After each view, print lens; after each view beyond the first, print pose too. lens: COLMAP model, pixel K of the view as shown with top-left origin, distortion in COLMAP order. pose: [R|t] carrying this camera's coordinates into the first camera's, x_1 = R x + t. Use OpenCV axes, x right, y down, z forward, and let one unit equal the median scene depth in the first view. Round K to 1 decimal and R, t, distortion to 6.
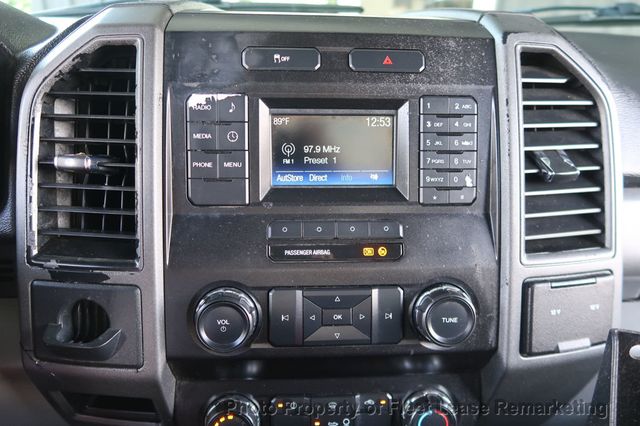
lens RADIAL K [[484.8, 0, 319.8], [0, 484.8, 215.3], [0, 0, 1]] dist [0.003444, -0.014336]
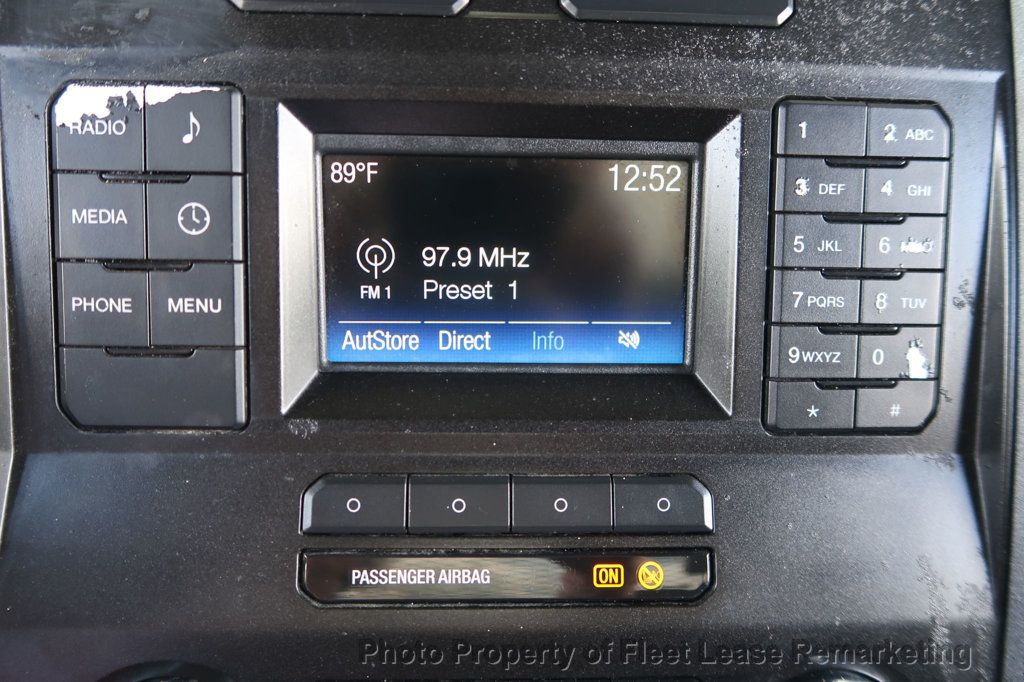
lens RADIAL K [[775.7, 0, 511.7], [0, 775.7, 338.0], [0, 0, 1]] dist [0.003444, -0.014336]
pose [[0.999519, 0.017237, -0.025798, 0.045133], [-0.016650, 0.999602, 0.022790, -0.094593], [0.026180, -0.022349, 0.999407, 0.468443]]
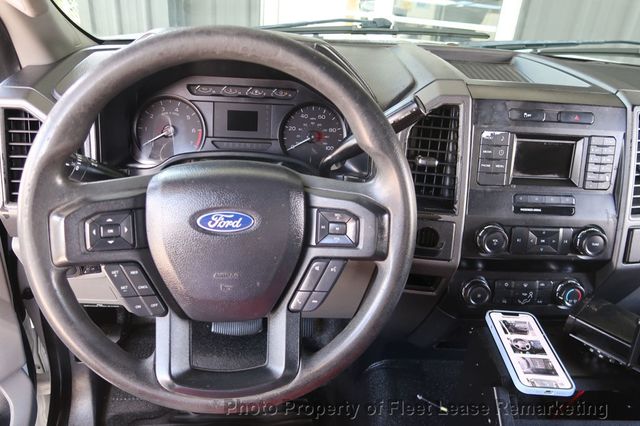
lens RADIAL K [[485.7, 0, 326.7], [0, 485.7, 213.2], [0, 0, 1]] dist [-0.005296, 0.002926]
pose [[0.998458, 0.042555, 0.035646, -0.948086], [-0.046069, 0.993468, 0.104401, -0.083818], [-0.030970, -0.105882, 0.993896, -1.018184]]
